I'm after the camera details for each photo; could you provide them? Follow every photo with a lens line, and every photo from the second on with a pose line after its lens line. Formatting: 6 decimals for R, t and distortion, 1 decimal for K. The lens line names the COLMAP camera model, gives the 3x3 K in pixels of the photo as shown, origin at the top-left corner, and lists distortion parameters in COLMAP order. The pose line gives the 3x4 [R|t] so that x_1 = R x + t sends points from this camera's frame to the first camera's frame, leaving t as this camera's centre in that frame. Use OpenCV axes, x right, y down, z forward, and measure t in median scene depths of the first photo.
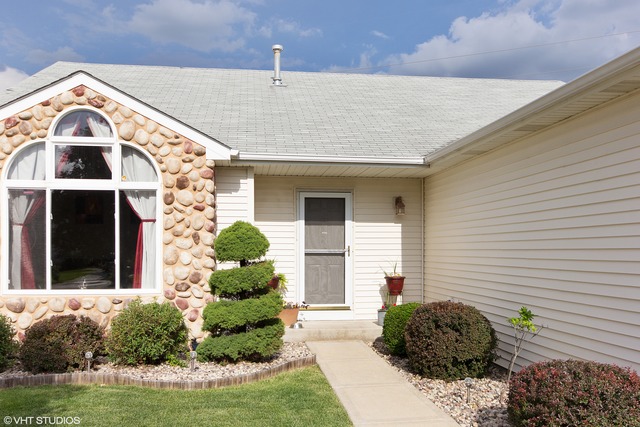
lens RADIAL K [[596.4, 0, 319.9], [0, 596.4, 213.2], [0, 0, 1]] dist [-0.041036, 0.000000]
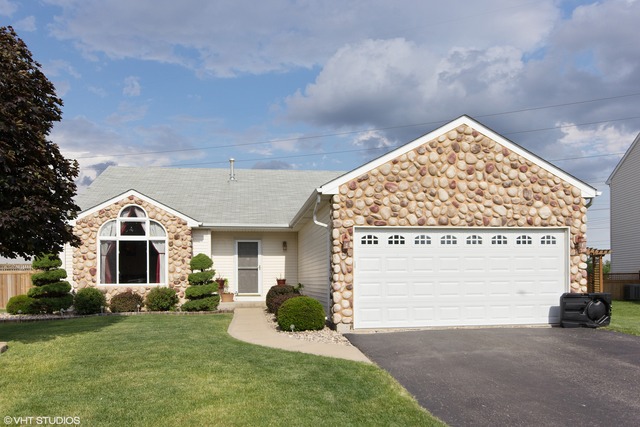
lens RADIAL K [[476.6, 0, 320.5], [0, 476.6, 238.7], [0, 0, 1]] dist [0.001320, -0.001351]
pose [[0.998728, -0.007861, 0.049810, 0.234588], [0.009109, 0.999649, -0.024862, 0.006893], [-0.049597, 0.025285, 0.998449, -0.878370]]
